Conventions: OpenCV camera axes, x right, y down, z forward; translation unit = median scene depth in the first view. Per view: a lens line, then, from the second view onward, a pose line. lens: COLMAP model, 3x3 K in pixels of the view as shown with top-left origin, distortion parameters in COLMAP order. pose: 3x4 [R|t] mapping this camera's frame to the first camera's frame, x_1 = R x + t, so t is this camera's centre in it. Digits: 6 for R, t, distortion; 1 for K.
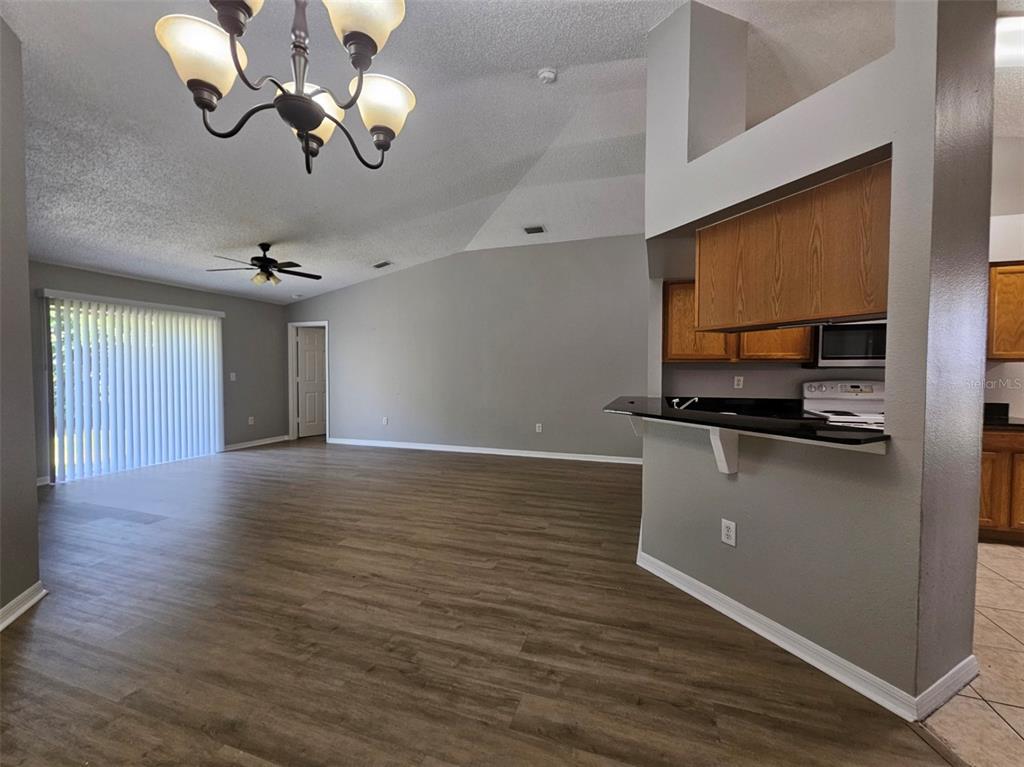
lens RADIAL K [[417.7, 0, 514.2], [0, 417.7, 384.3], [0, 0, 1]] dist [0.000601, -0.000152]
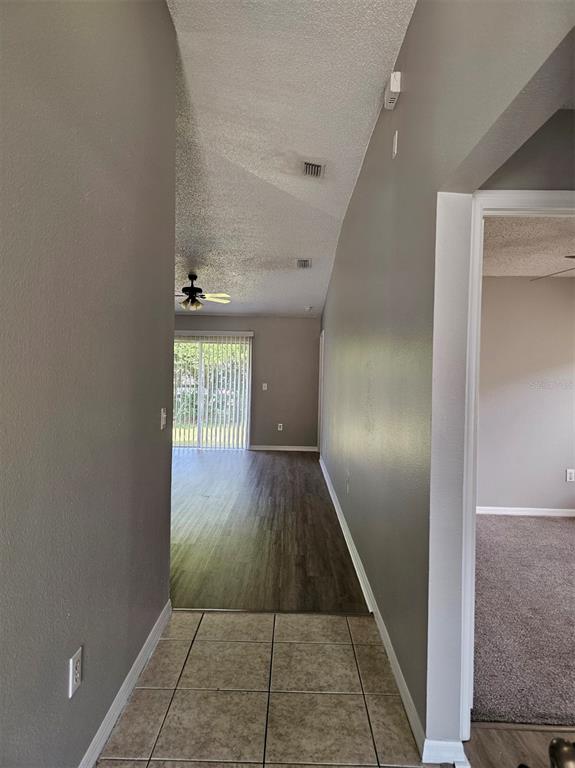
lens RADIAL K [[512.6, 0, 287.5], [0, 512.6, 384.0], [0, 0, 1]] dist [-0.000717, -0.000115]
pose [[0.315878, 0.025193, -0.948465, 1.325381], [-0.046294, 0.998866, 0.011114, -0.084569], [0.947670, 0.040397, 0.316686, 1.235018]]
